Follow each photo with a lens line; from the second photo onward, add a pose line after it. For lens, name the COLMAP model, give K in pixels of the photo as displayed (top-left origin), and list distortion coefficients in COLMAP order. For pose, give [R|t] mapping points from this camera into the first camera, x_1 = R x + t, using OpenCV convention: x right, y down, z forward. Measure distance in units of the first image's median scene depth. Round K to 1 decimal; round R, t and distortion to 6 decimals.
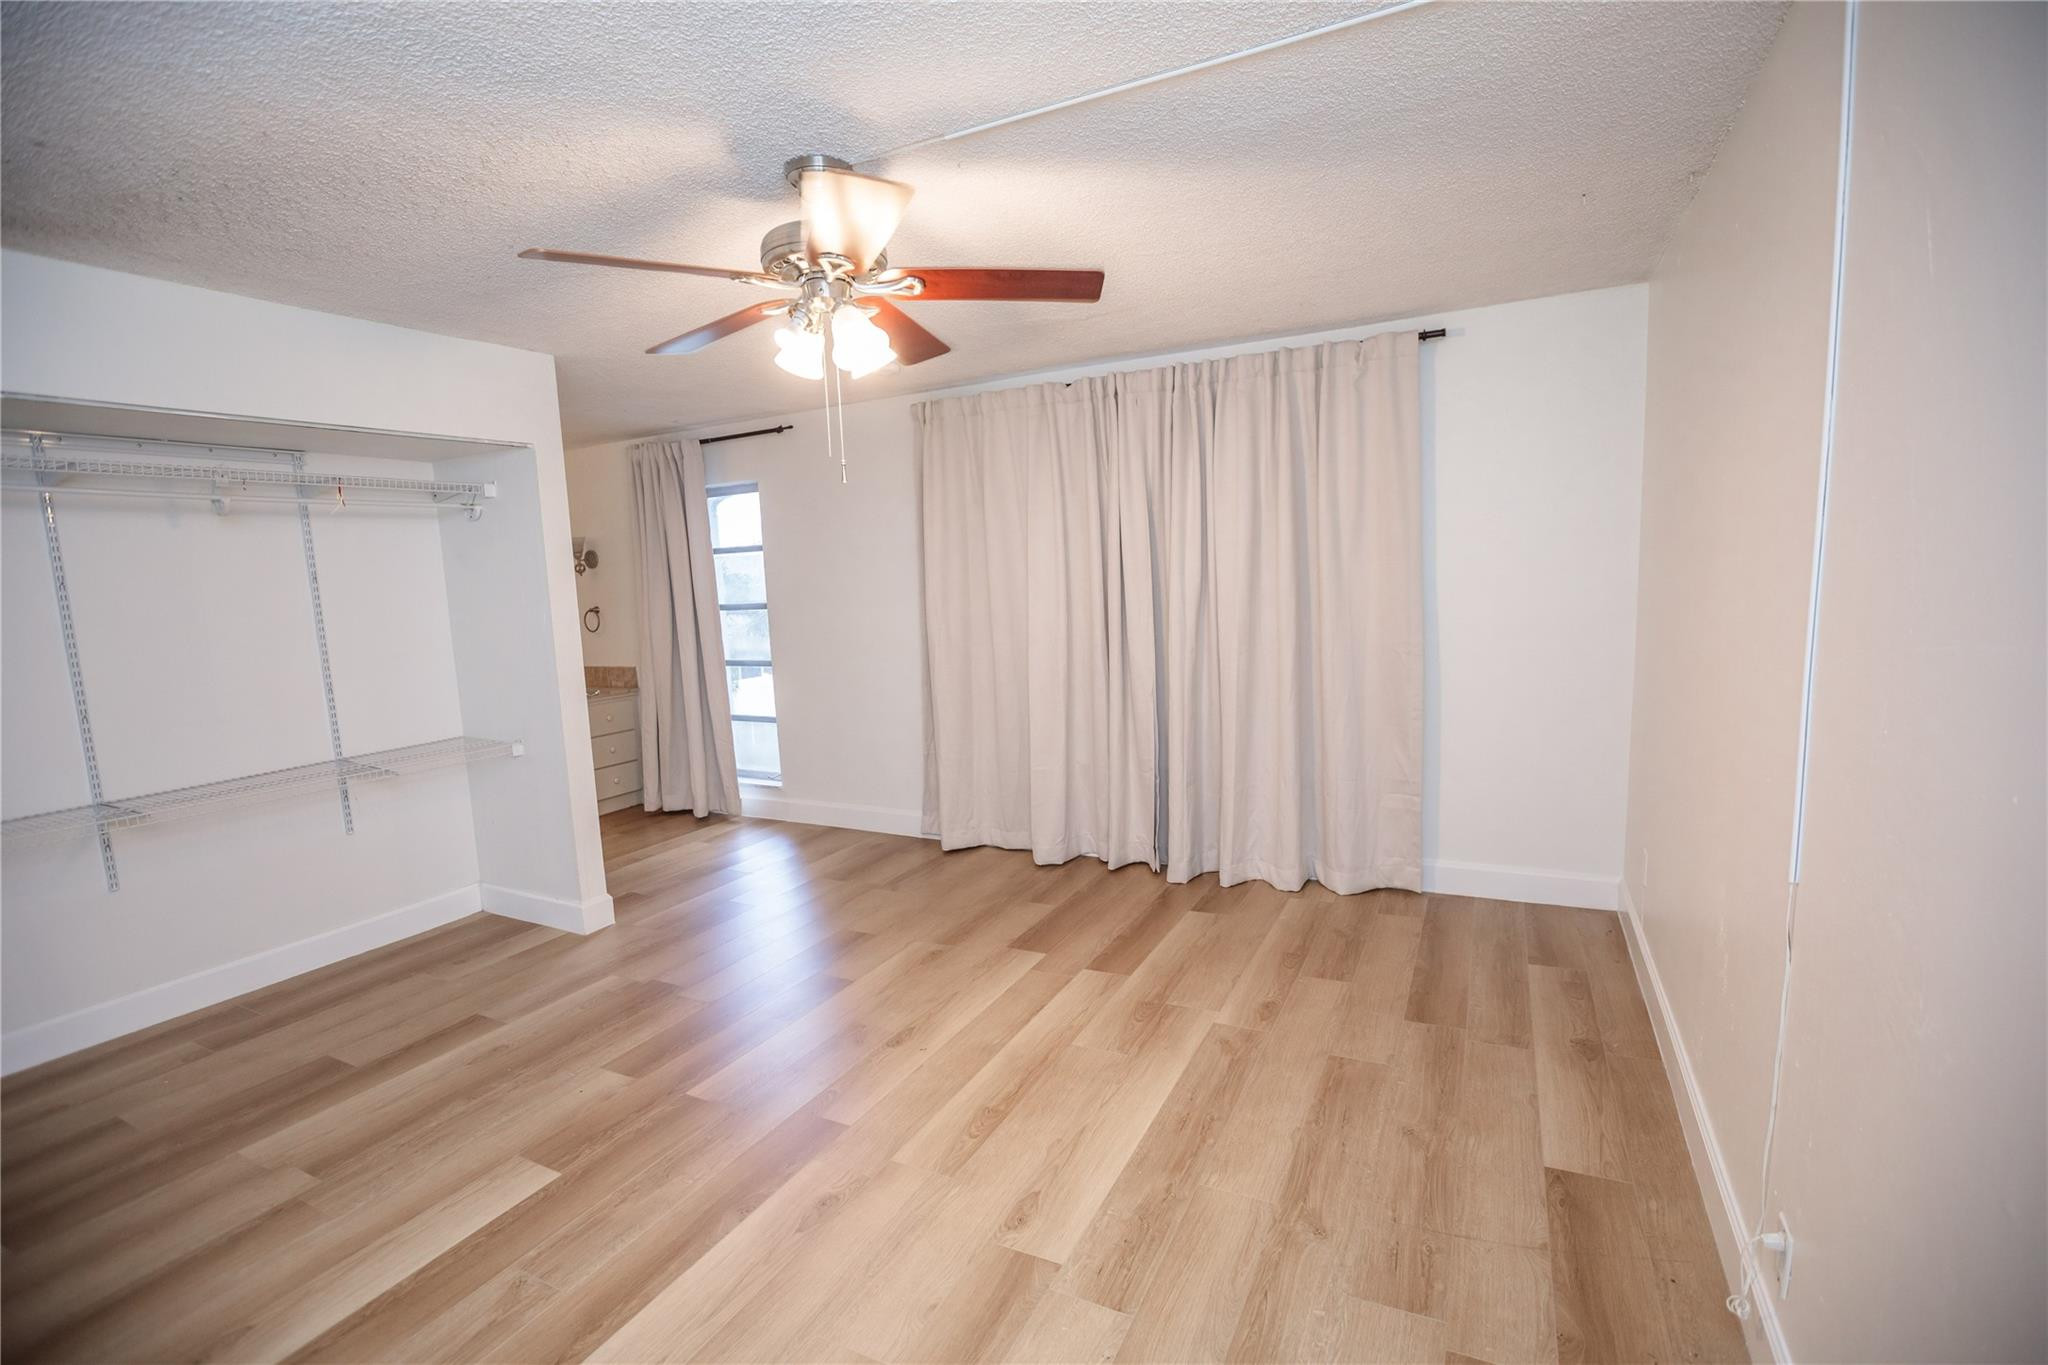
lens RADIAL K [[913.8, 0, 1022.0], [0, 913.8, 690.1], [0, 0, 1]] dist [-0.034906, 0.000140]
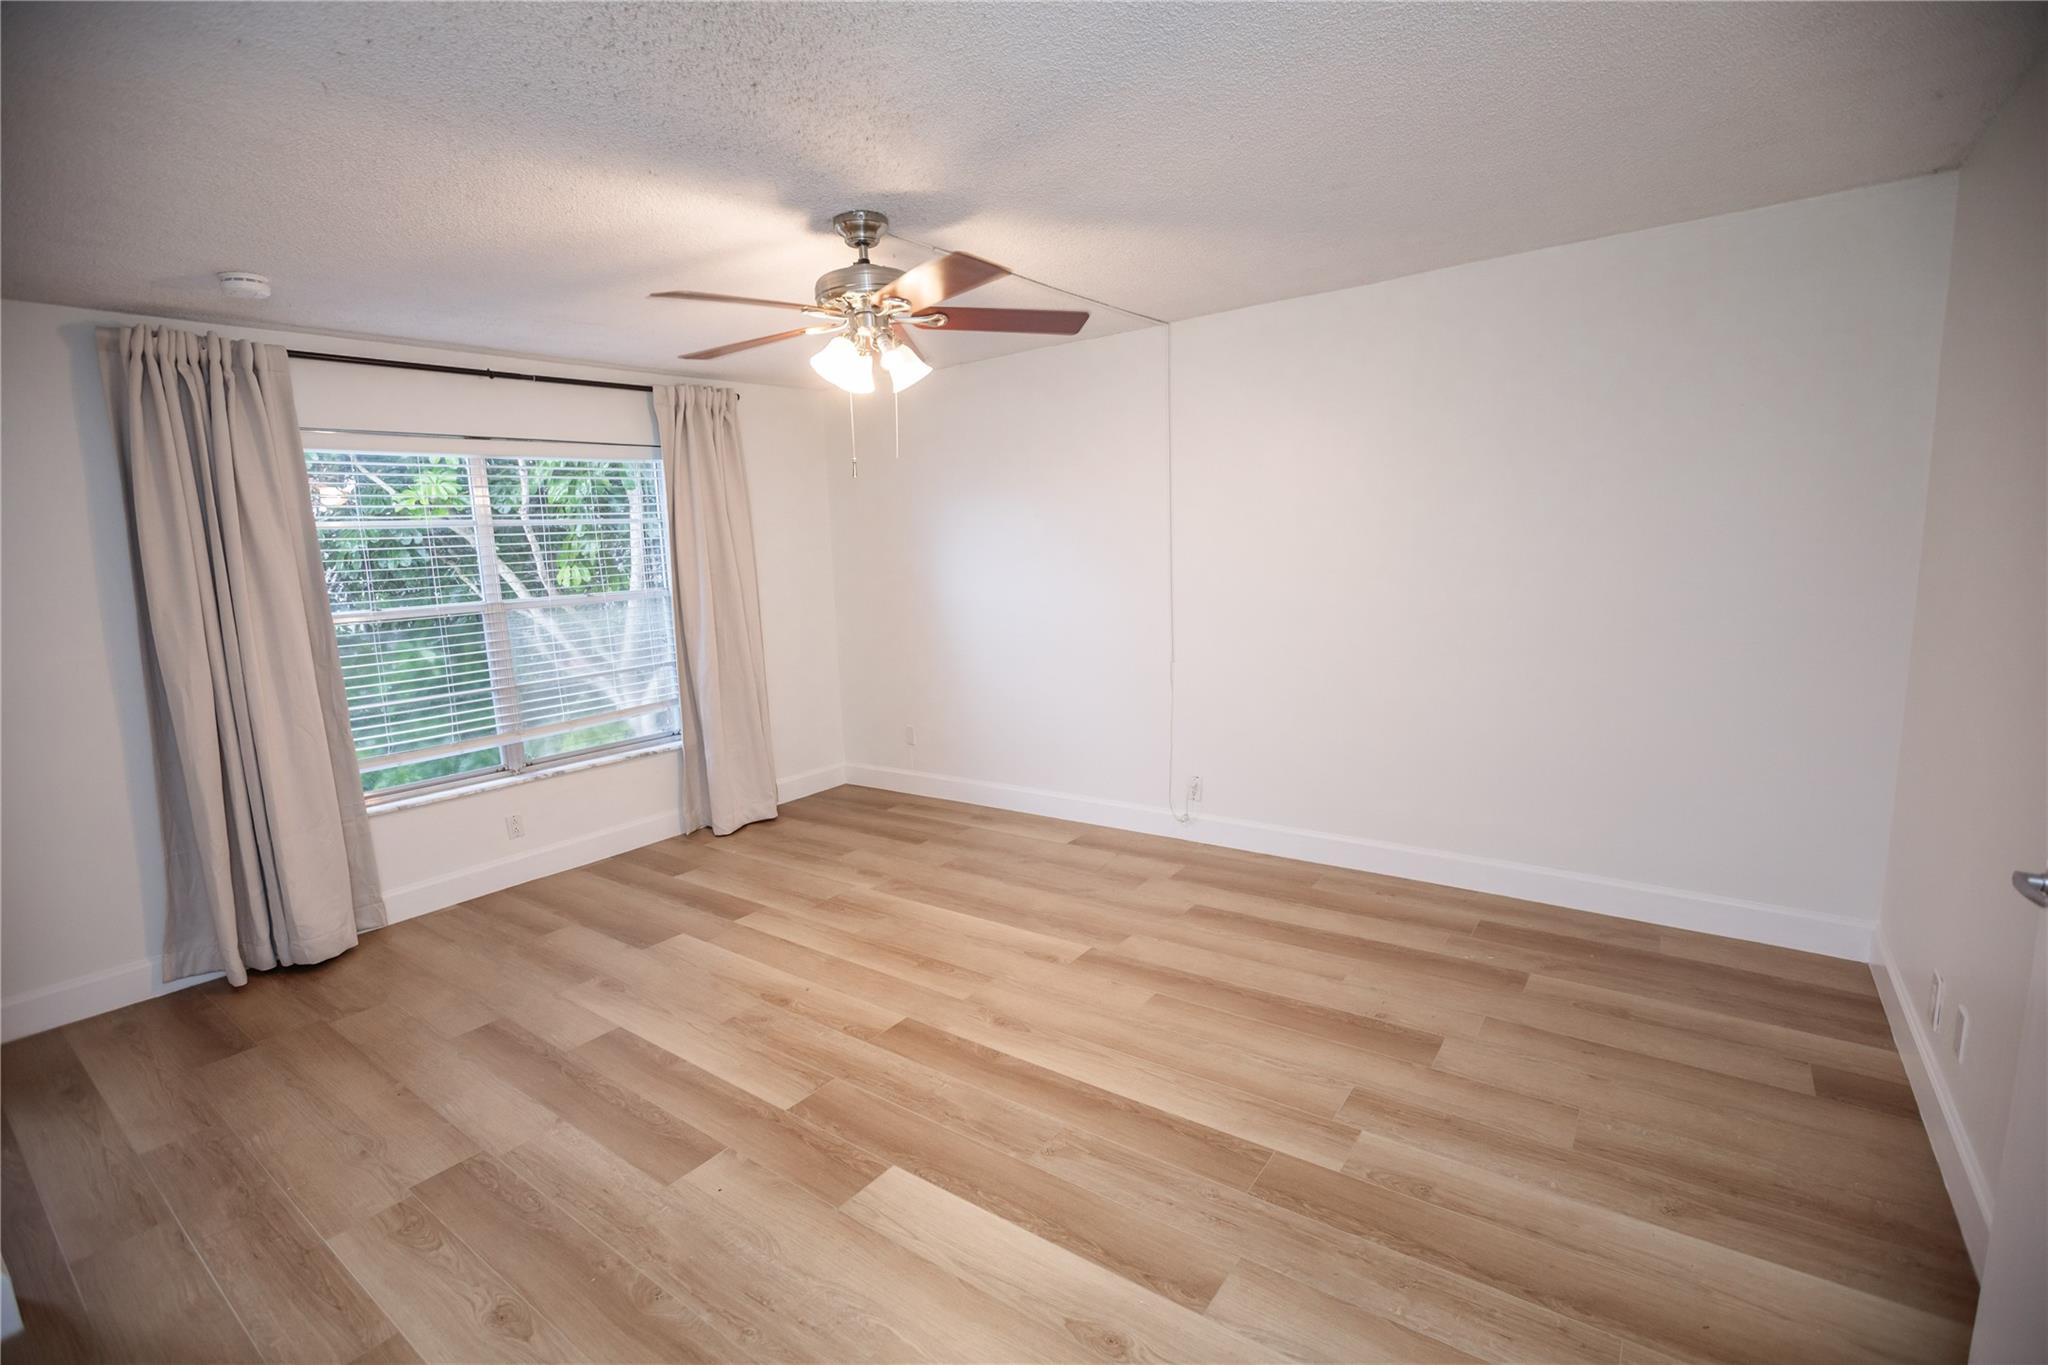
lens RADIAL K [[954.3, 0, 1037.4], [0, 954.3, 686.3], [0, 0, 1]] dist [-0.063369, 0.028829]
pose [[0.144566, -0.115598, 0.982720, -1.202603], [0.156060, 0.983386, 0.092718, -0.026129], [-0.977111, 0.139959, 0.160204, 0.525220]]
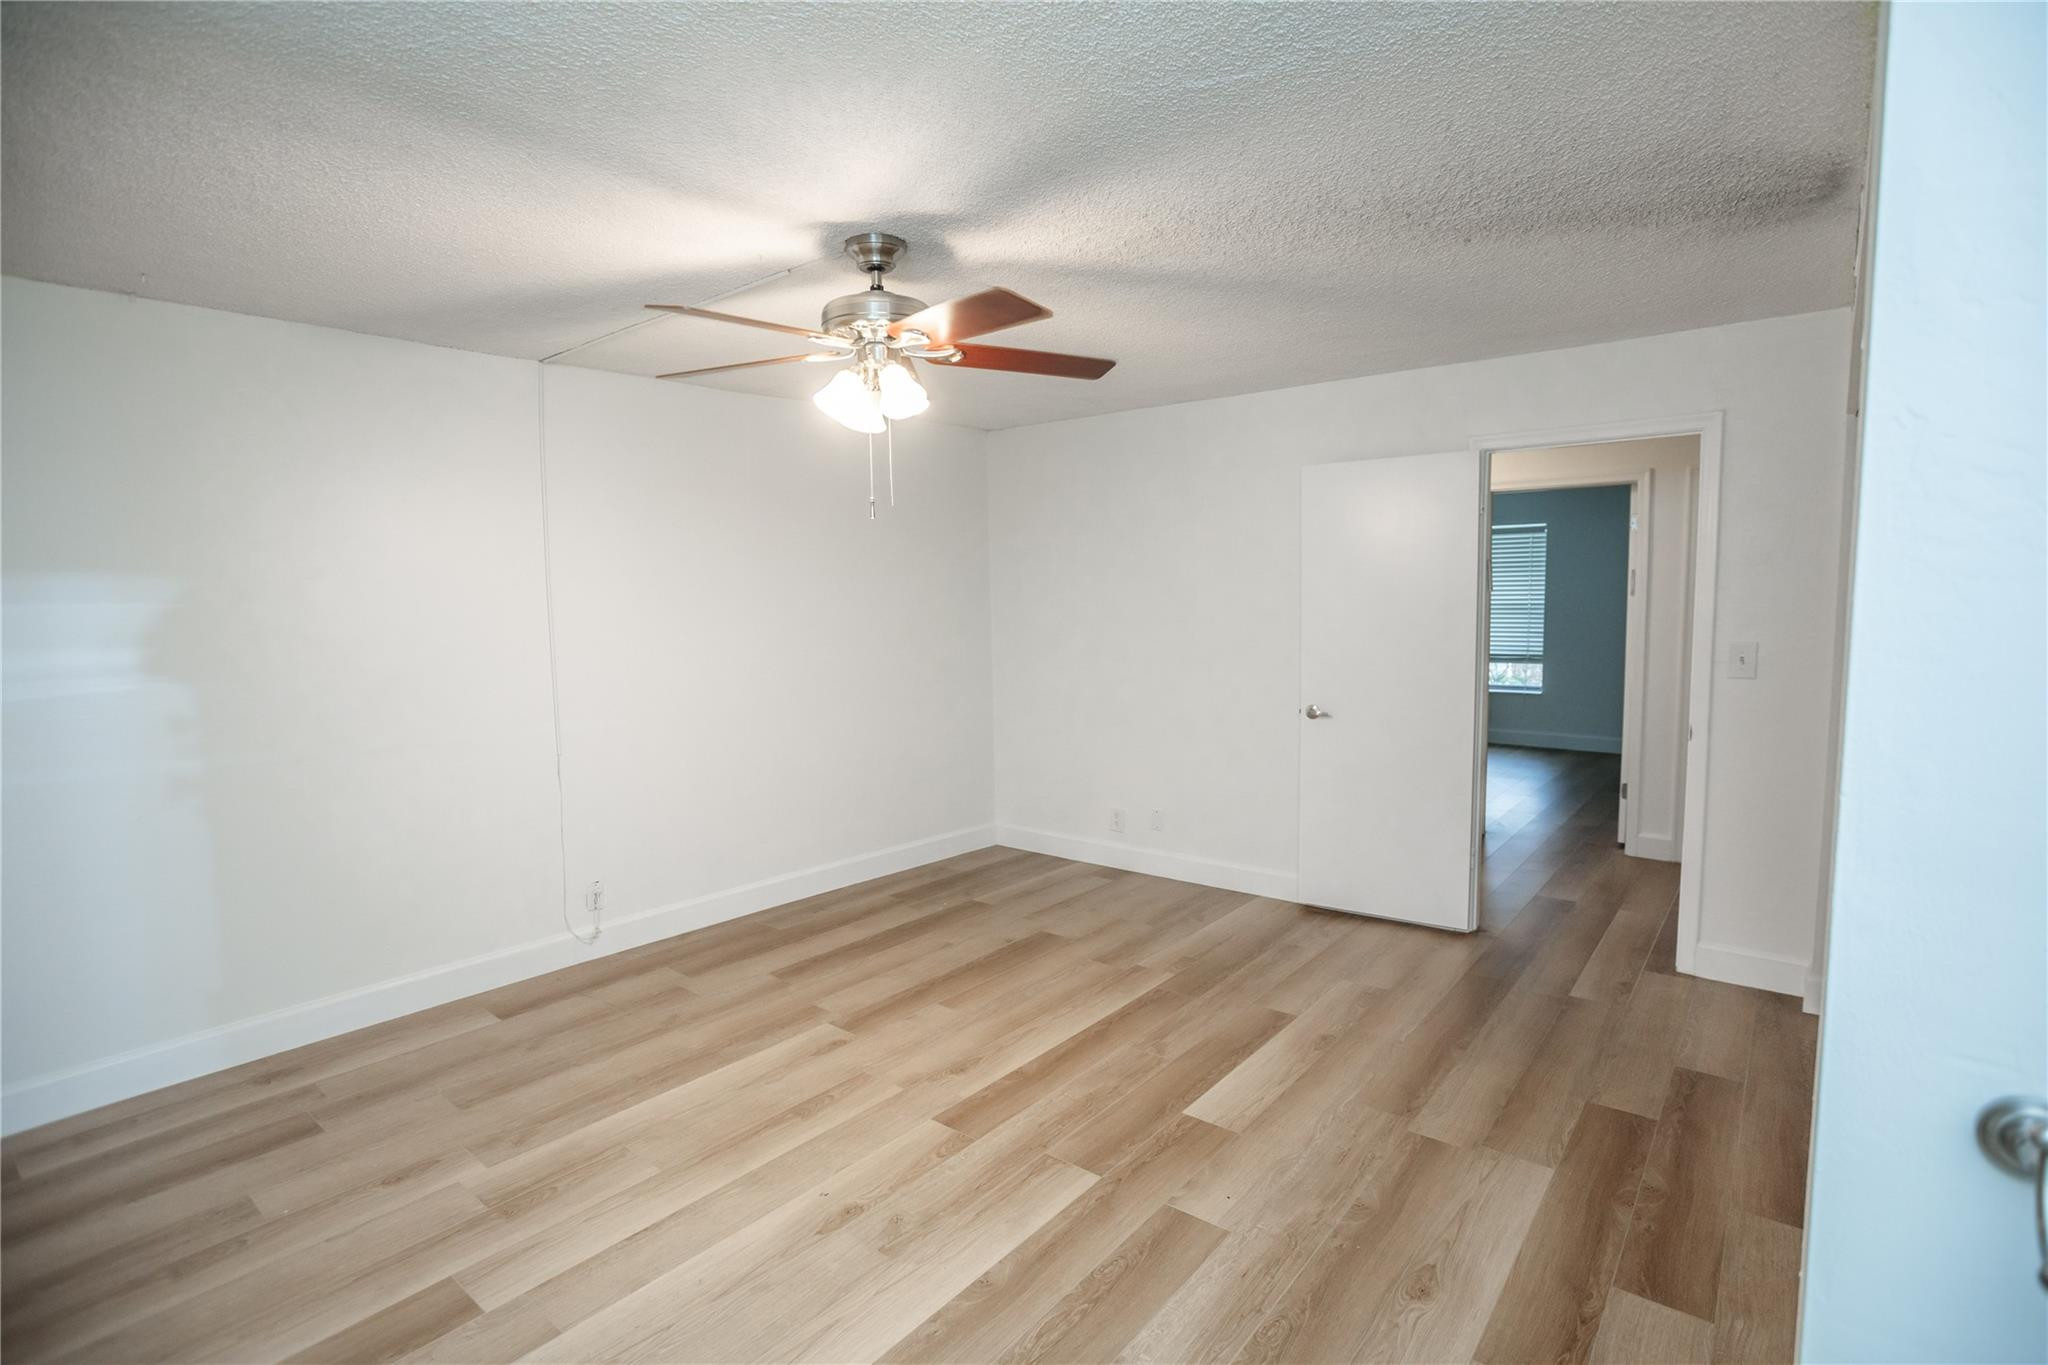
lens RADIAL K [[954.3, 0, 1037.4], [0, 954.3, 686.3], [0, 0, 1]] dist [-0.063369, 0.028829]
pose [[-0.979680, 0.037926, 0.196947, -0.501887], [0.078361, 0.976289, 0.201790, -0.211062], [-0.184624, 0.213122, -0.959423, 1.758879]]
